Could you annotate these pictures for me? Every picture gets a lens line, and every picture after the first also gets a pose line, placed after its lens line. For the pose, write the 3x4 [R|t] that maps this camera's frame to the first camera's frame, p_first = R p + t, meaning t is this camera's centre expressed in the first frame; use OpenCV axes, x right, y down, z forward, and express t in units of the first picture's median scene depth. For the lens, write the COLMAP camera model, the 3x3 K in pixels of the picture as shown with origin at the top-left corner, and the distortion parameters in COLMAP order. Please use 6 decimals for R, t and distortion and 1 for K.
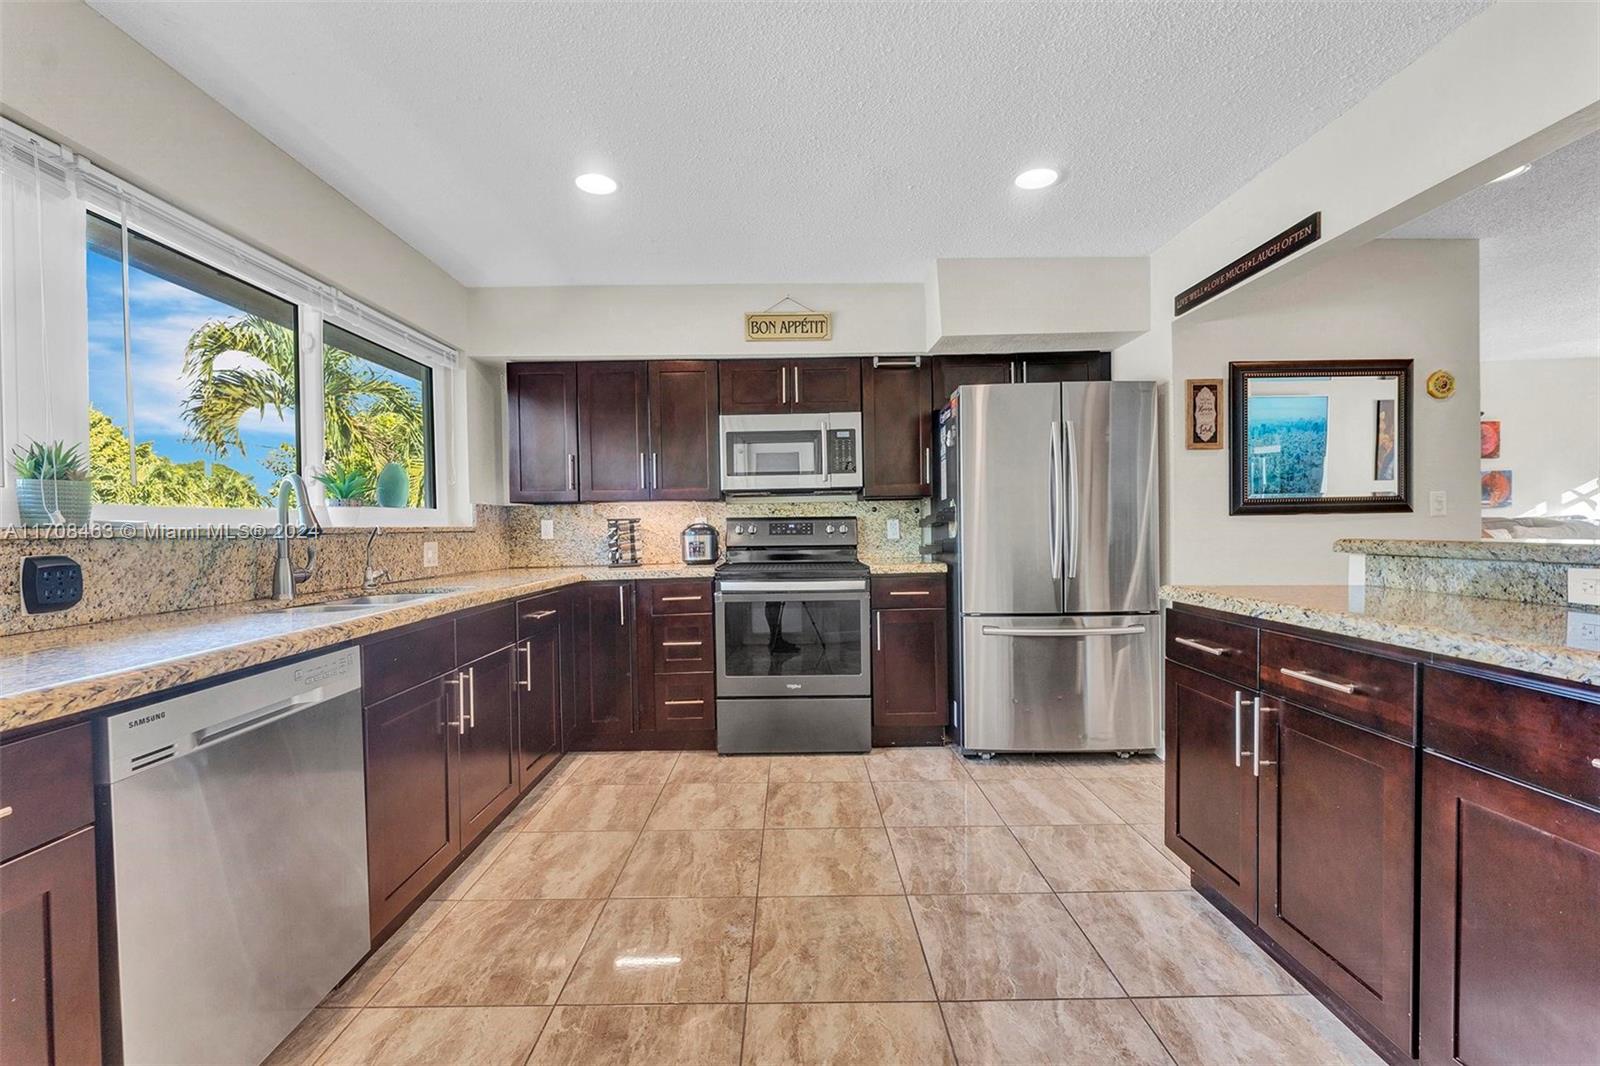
lens RADIAL K [[670.1, 0, 794.9], [0, 670.1, 534.7], [0, 0, 1]] dist [-0.001384, -0.001100]
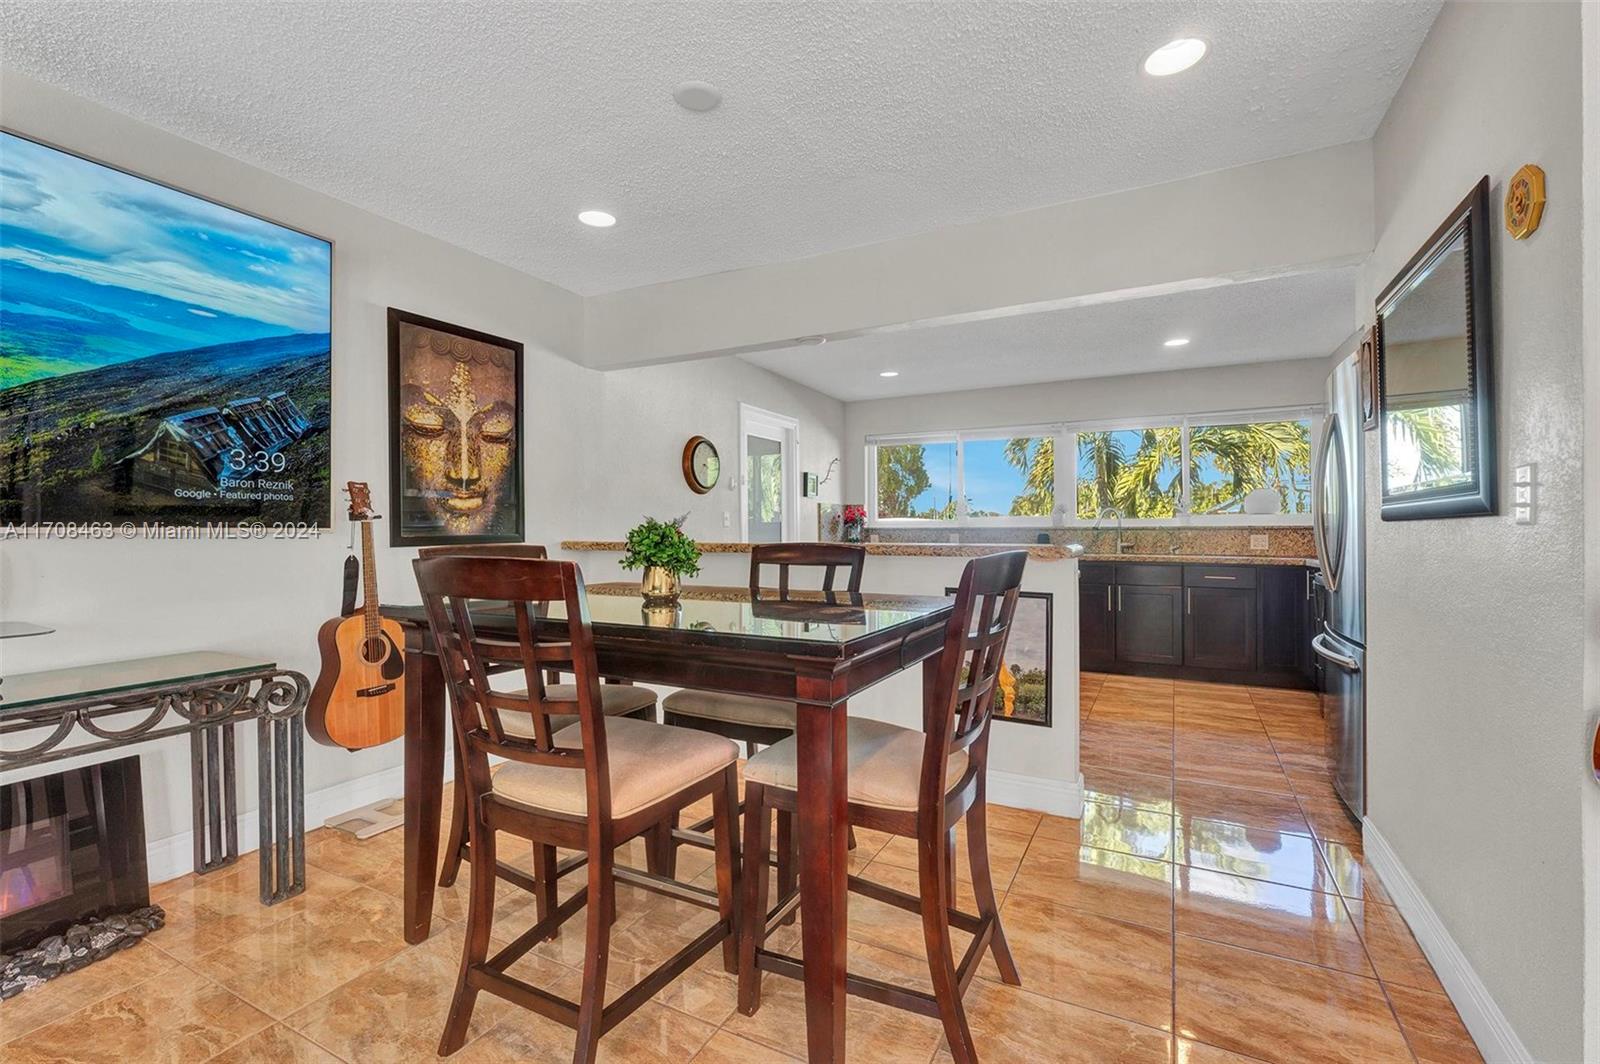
lens RADIAL K [[728.0, 0, 791.2], [0, 728.0, 525.9], [0, 0, 1]] dist [0.024759, 0.000127]
pose [[-0.466584, 0.010200, -0.884418, 1.615270], [-0.018436, 0.999604, 0.021255, -0.028096], [0.884285, 0.026223, -0.466211, 0.814651]]
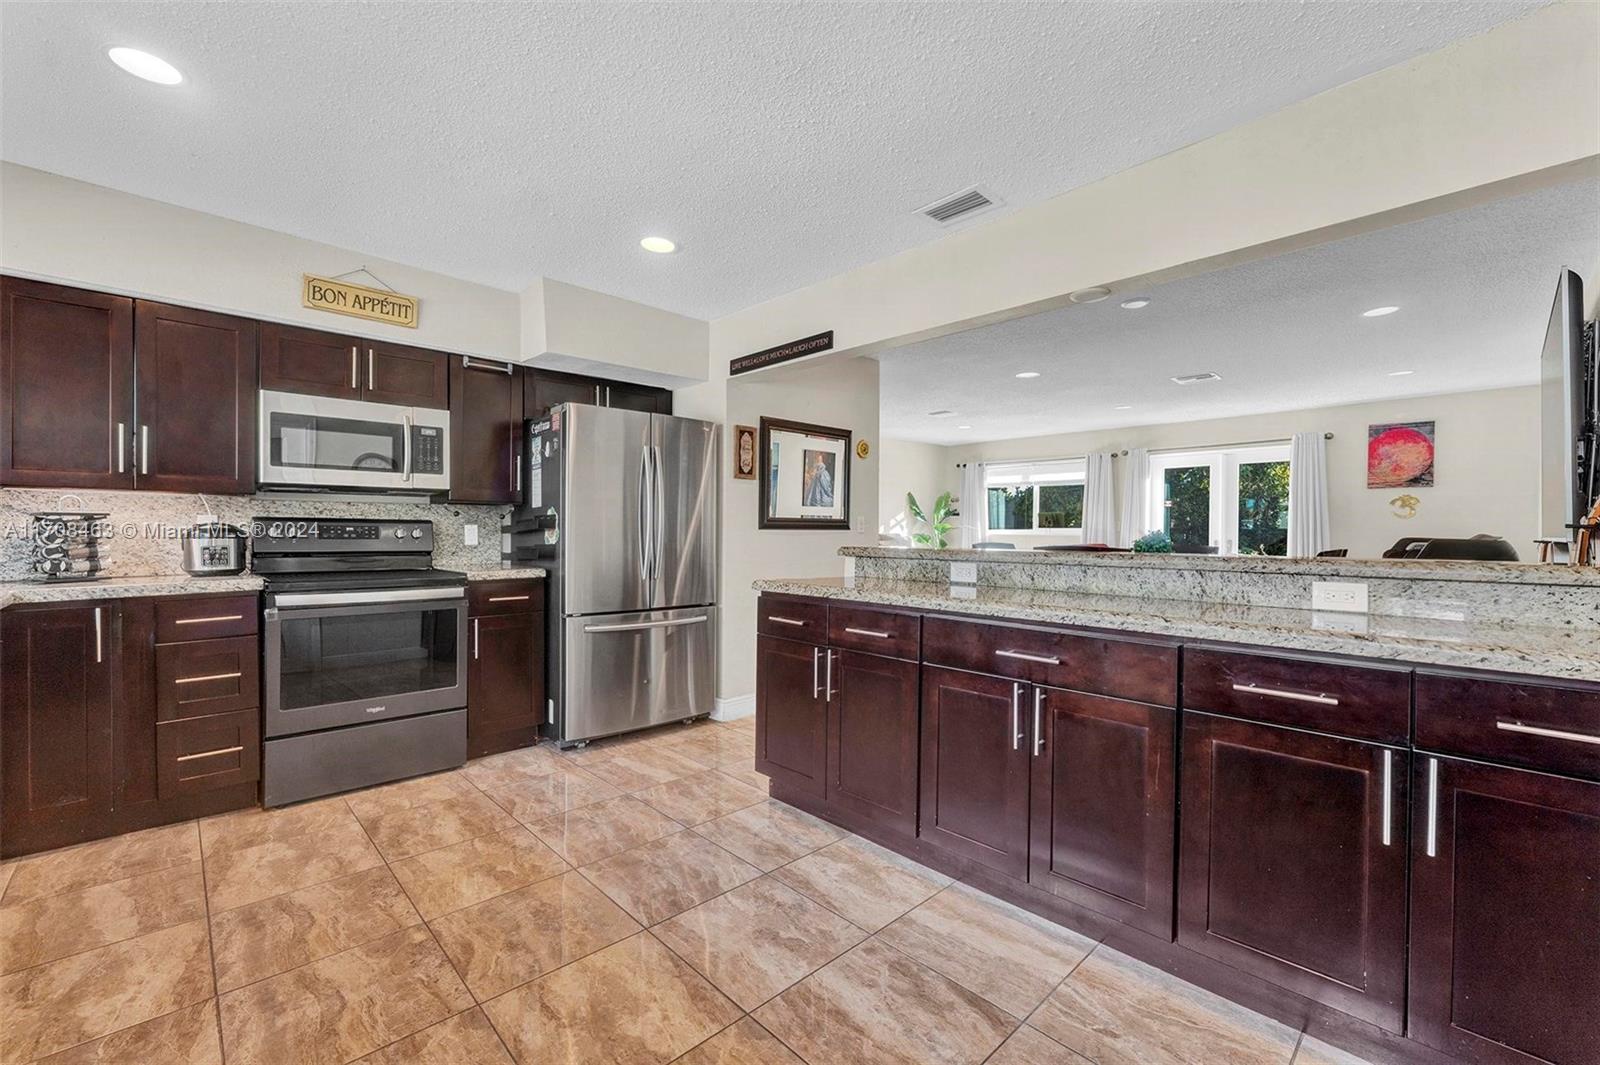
lens RADIAL K [[667.3, 0, 799.3], [0, 667.3, 536.7], [0, 0, 1]] dist [0.000320, -0.000007]
pose [[0.724974, 0.015663, 0.688598, -0.219034], [-0.010021, 0.999875, -0.012193, 0.001989], [-0.688704, 0.001939, 0.725040, -0.031656]]
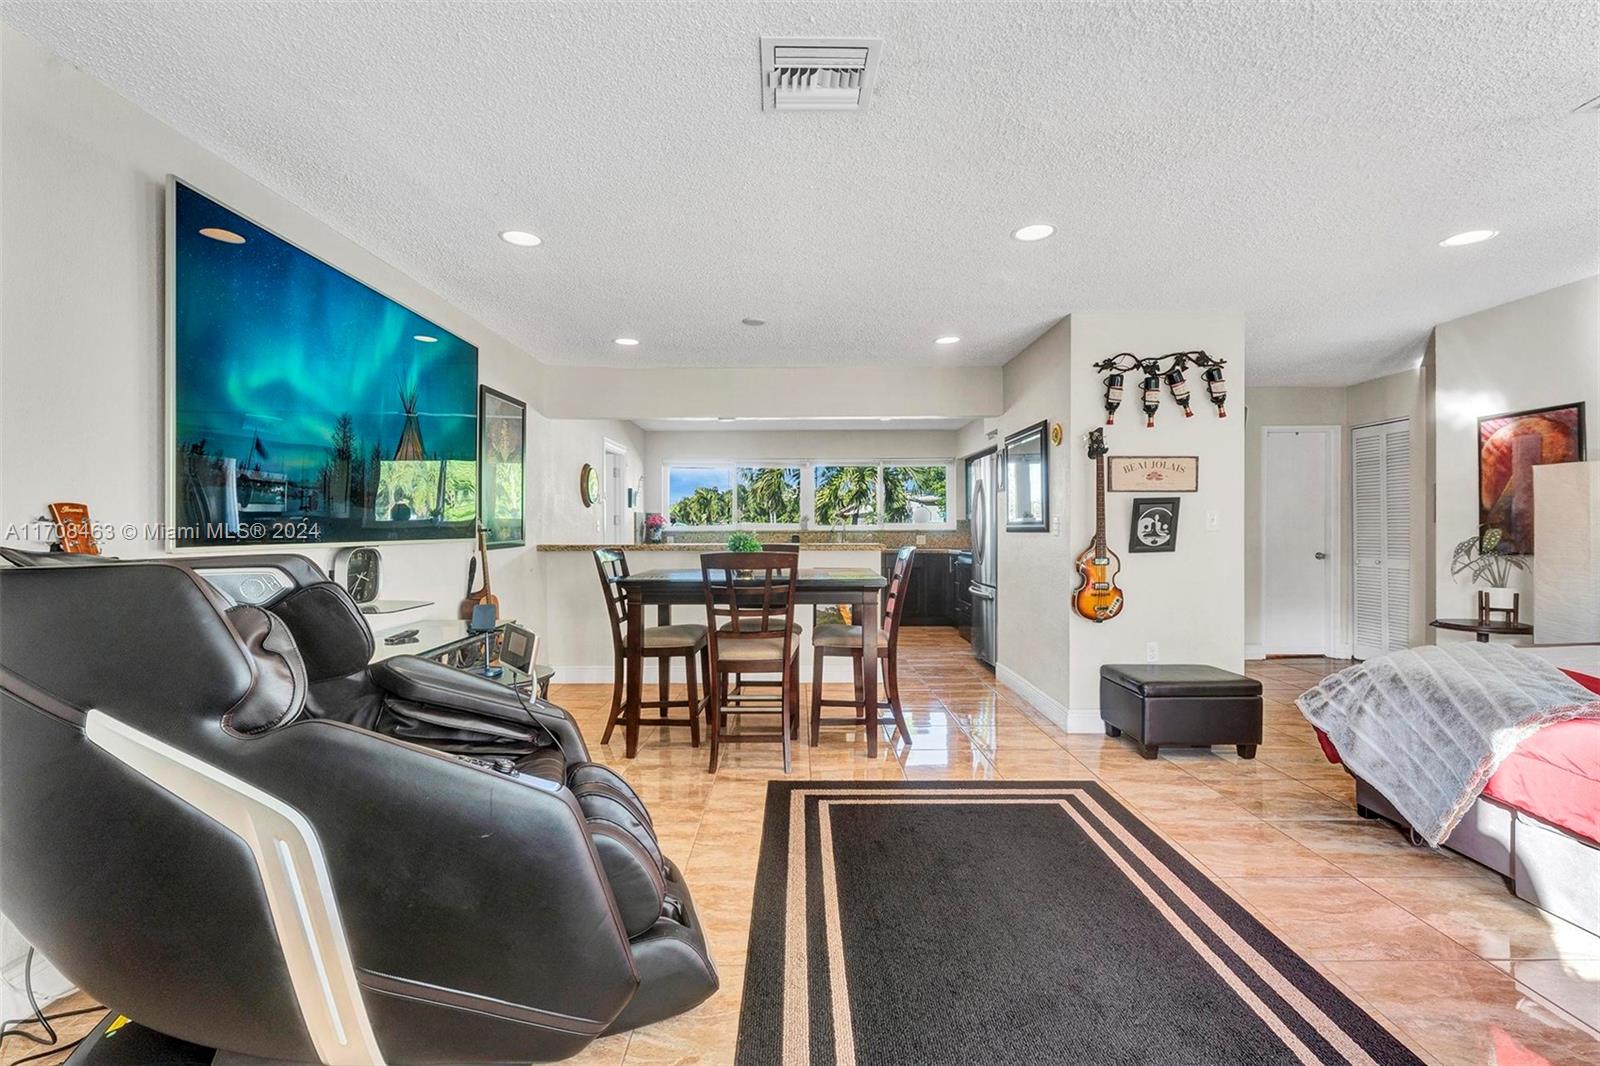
lens RADIAL K [[728.0, 0, 796.6], [0, 728.0, 533.1], [0, 0, 1]] dist [0.024759, 0.000127]
pose [[-0.006753, 0.022650, -0.999721, 2.406896], [-0.027902, 0.999350, 0.022830, -0.051229], [0.999588, 0.028049, -0.006117, 0.508181]]
